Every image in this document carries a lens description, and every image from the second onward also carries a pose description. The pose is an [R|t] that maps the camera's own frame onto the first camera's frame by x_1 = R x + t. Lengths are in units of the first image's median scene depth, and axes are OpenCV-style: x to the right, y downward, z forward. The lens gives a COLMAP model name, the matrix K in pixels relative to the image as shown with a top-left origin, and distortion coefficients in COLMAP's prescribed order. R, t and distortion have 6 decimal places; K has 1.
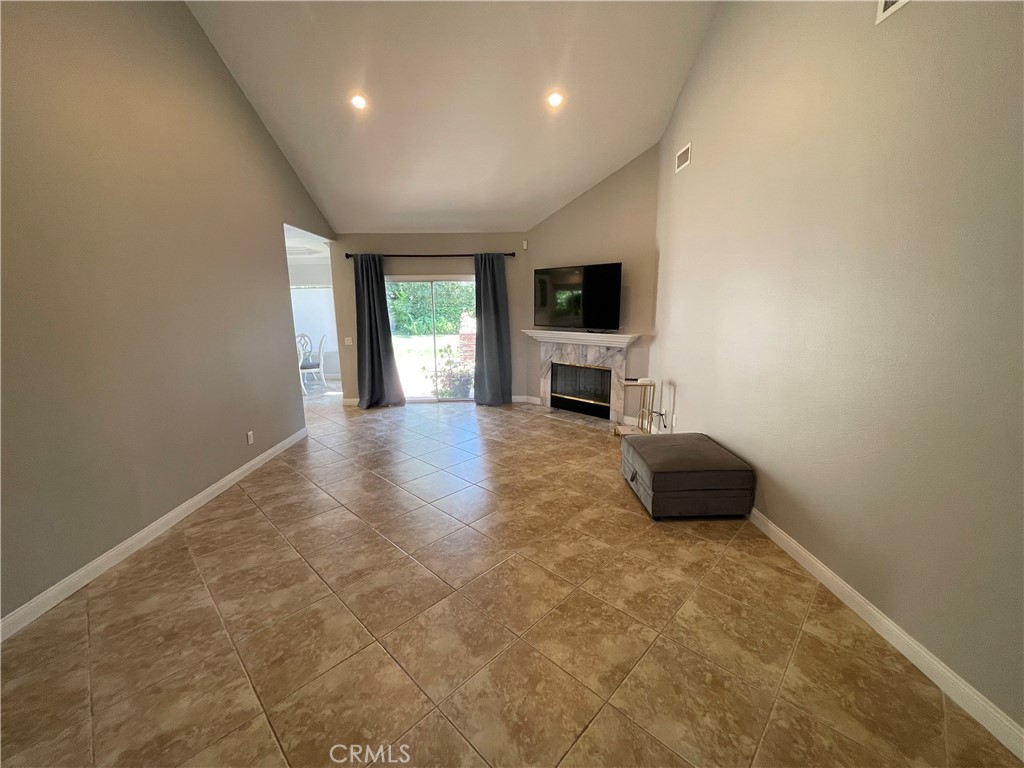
lens RADIAL K [[413.7, 0, 511.8], [0, 413.7, 386.5], [0, 0, 1]] dist [-0.002771, 0.000019]
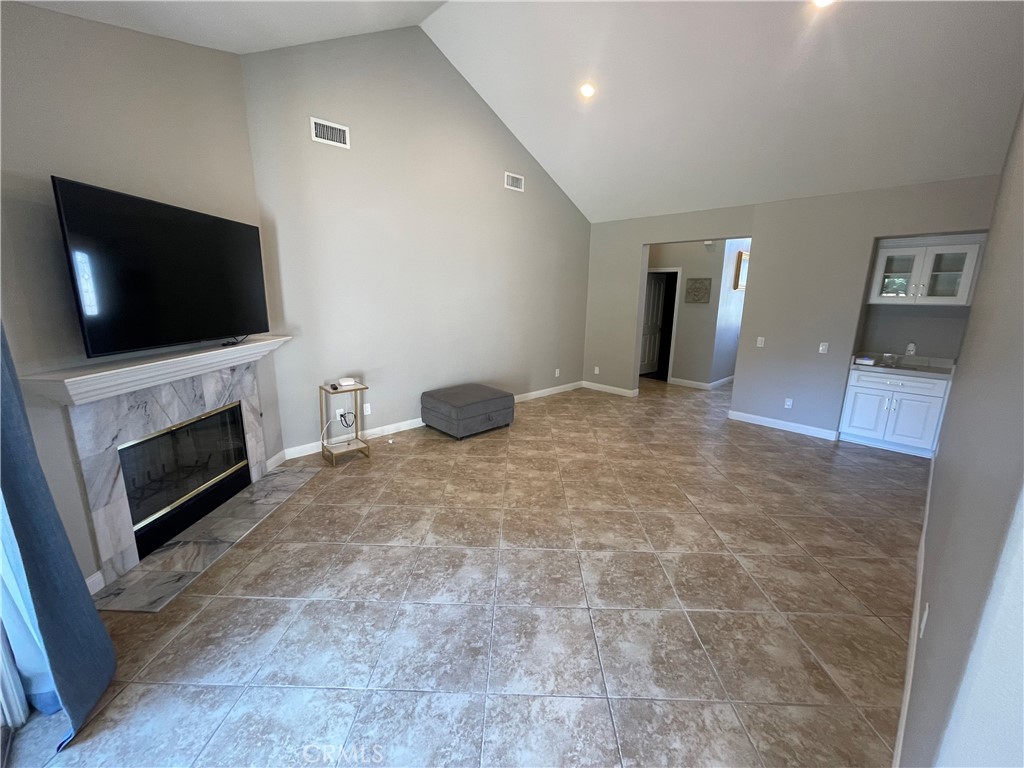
lens RADIAL K [[413.7, 0, 510.4], [0, 413.7, 382.3], [0, 0, 1]] dist [-0.002771, 0.000019]
pose [[-0.677723, -0.156609, 0.718446, -0.482592], [0.141984, 0.930797, 0.336835, -0.231378], [-0.721479, 0.330289, -0.608587, 1.157604]]
